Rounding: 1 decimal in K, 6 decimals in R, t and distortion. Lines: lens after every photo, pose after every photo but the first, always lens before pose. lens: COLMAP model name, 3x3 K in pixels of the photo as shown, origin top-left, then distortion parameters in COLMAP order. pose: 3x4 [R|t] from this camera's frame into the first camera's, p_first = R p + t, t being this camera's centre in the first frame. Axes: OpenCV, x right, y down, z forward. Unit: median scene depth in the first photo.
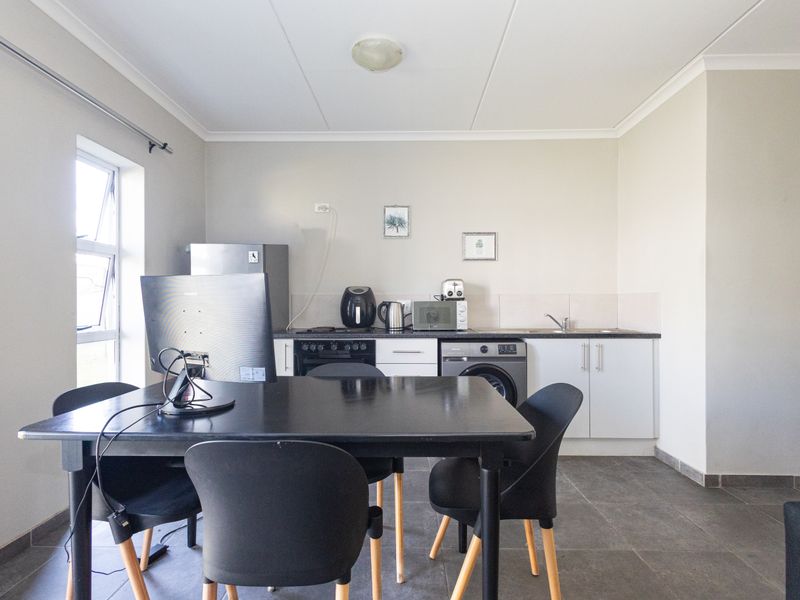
lens RADIAL K [[411.8, 0, 397.3], [0, 411.8, 300.7], [0, 0, 1]] dist [0.004531, 0.000652]
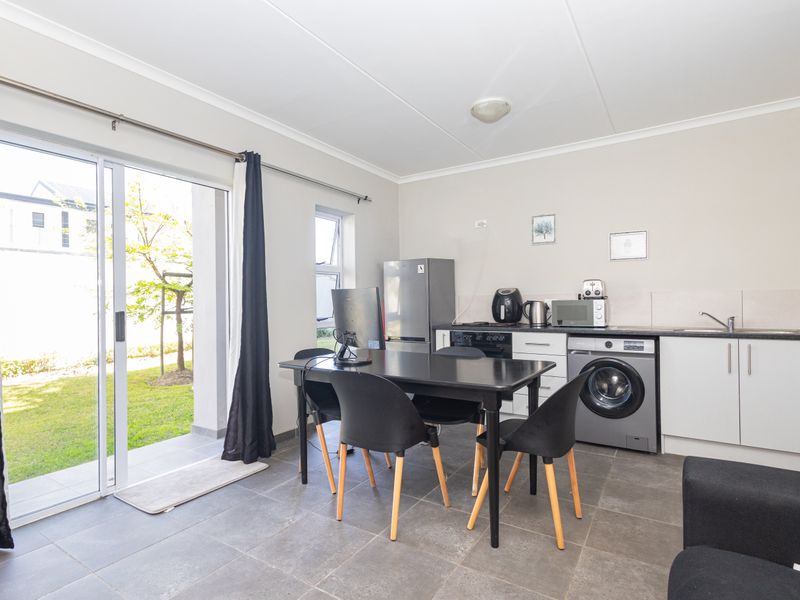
lens RADIAL K [[418.9, 0, 400.0], [0, 418.9, 300.0], [0, 0, 1]] dist [0.001350, 0.000201]
pose [[0.851457, -0.009458, -0.524339, 0.289427], [0.011814, 0.999930, 0.001148, -0.005996], [0.524291, -0.007172, 0.851509, -0.198784]]
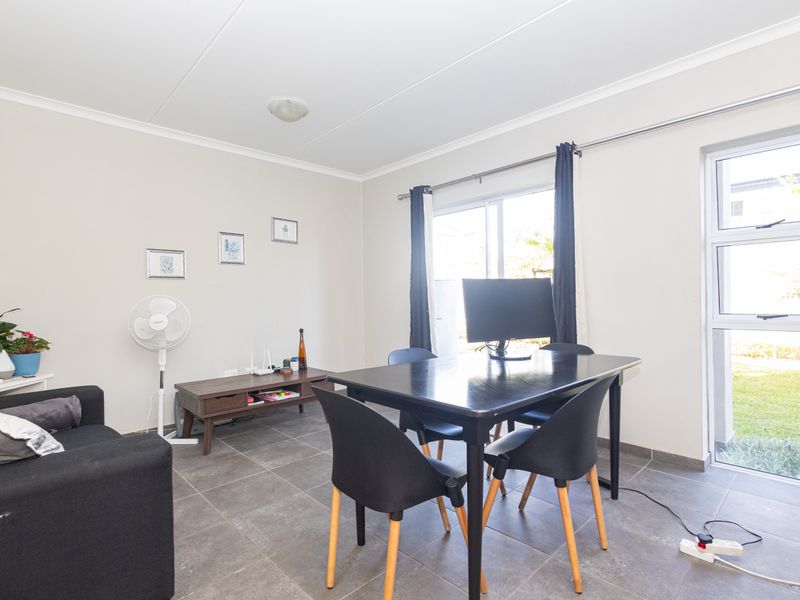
lens RADIAL K [[411.8, 0, 397.3], [0, 411.8, 300.7], [0, 0, 1]] dist [0.004531, 0.000652]
pose [[-0.707968, 0.015754, -0.706069, 0.454966], [0.022488, 0.999747, -0.000242, 0.009588], [0.705887, -0.016049, -0.708143, 0.833617]]
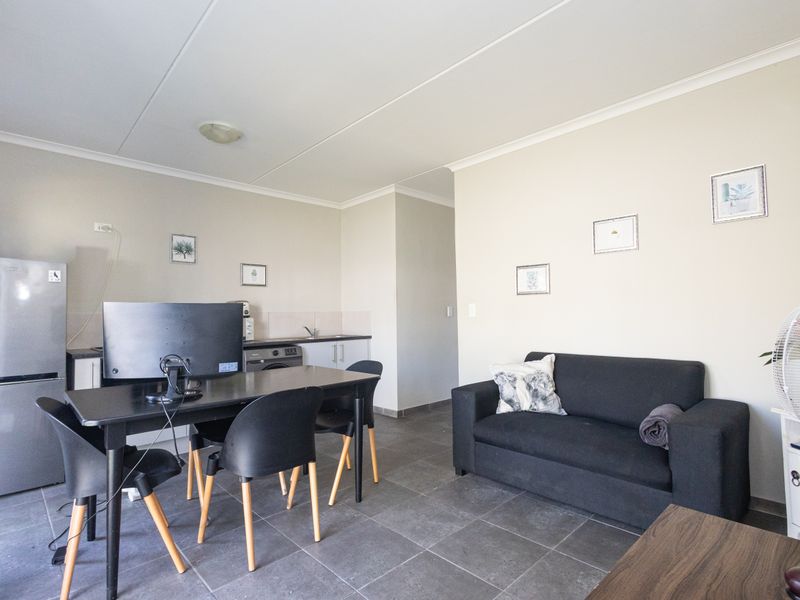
lens RADIAL K [[411.8, 0, 397.3], [0, 411.8, 300.7], [0, 0, 1]] dist [0.004531, 0.000652]
pose [[0.712946, 0.013020, 0.701098, -0.417479], [0.011936, 0.999457, -0.030698, -0.008217], [-0.701118, 0.030255, 0.712403, -0.241646]]
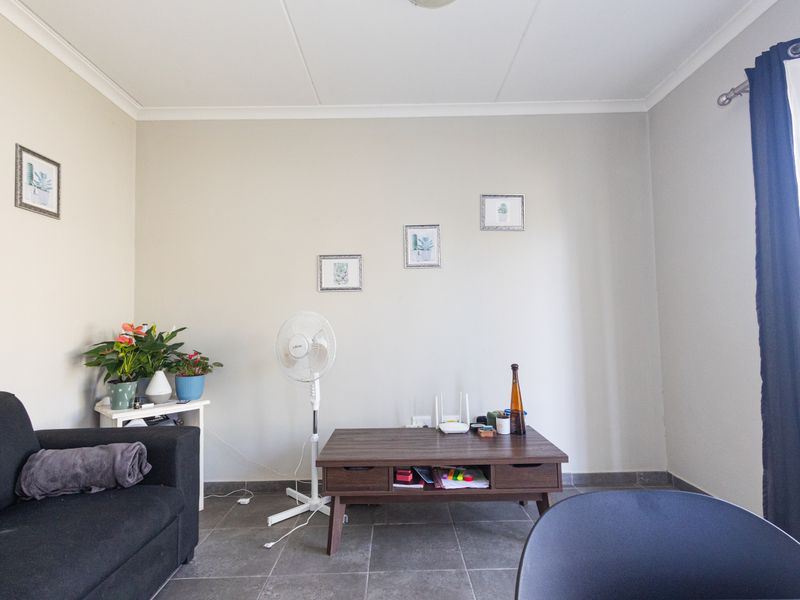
lens RADIAL K [[411.8, 0, 397.3], [0, 411.8, 300.7], [0, 0, 1]] dist [0.004531, 0.000652]
pose [[-0.999382, 0.018768, -0.029716, 0.020743], [0.020659, 0.997692, -0.064684, 0.016525], [0.028434, -0.065258, -0.997463, 0.498096]]
